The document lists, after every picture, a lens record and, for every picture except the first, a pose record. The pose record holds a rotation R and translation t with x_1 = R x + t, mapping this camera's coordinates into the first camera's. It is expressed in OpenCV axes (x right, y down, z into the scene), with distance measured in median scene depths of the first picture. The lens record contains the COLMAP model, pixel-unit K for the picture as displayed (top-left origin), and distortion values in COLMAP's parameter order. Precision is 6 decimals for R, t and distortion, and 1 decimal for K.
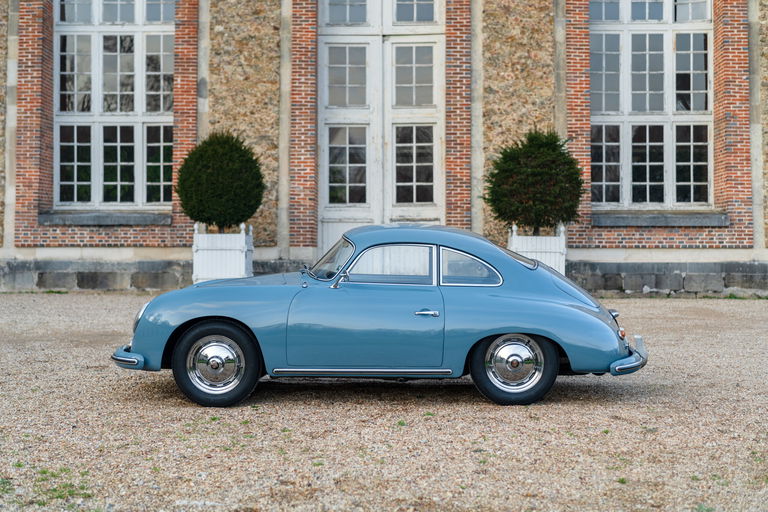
lens RADIAL K [[1307.7, 0, 387.1], [0, 1307.7, 256.7], [0, 0, 1]] dist [0.104068, 0.000000]
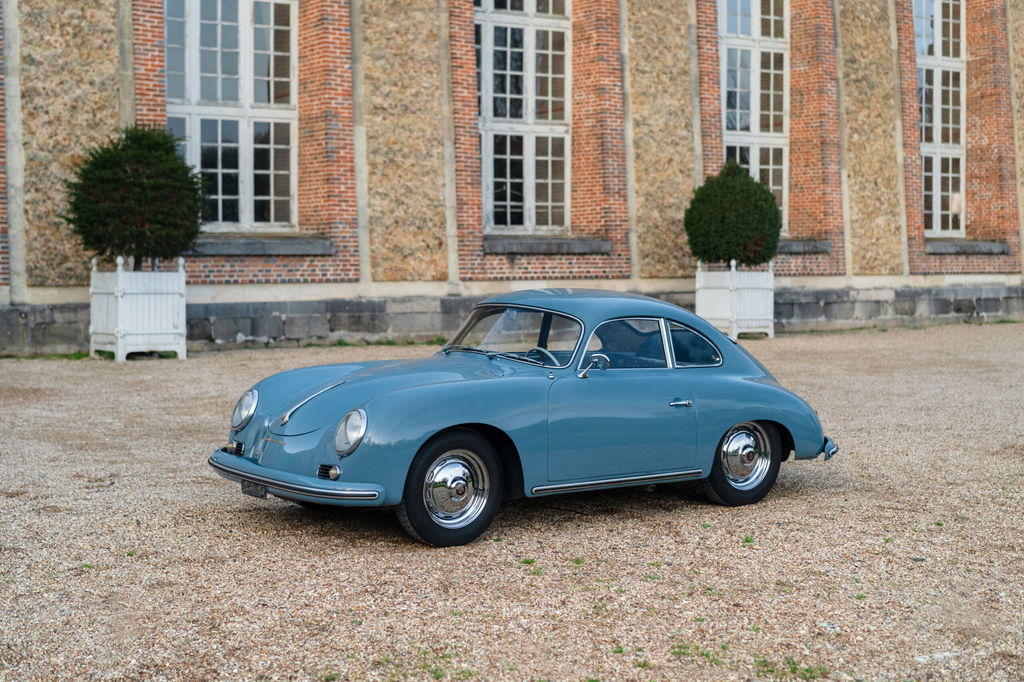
lens RADIAL K [[1743.7, 0, 510.5], [0, 1743.7, 339.8], [0, 0, 1]] dist [0.104068, 0.000000]
pose [[0.809397, -0.034871, 0.586226, -0.270360], [0.010770, 0.998949, 0.044552, -0.017393], [-0.587163, -0.029746, 0.808922, 0.087000]]
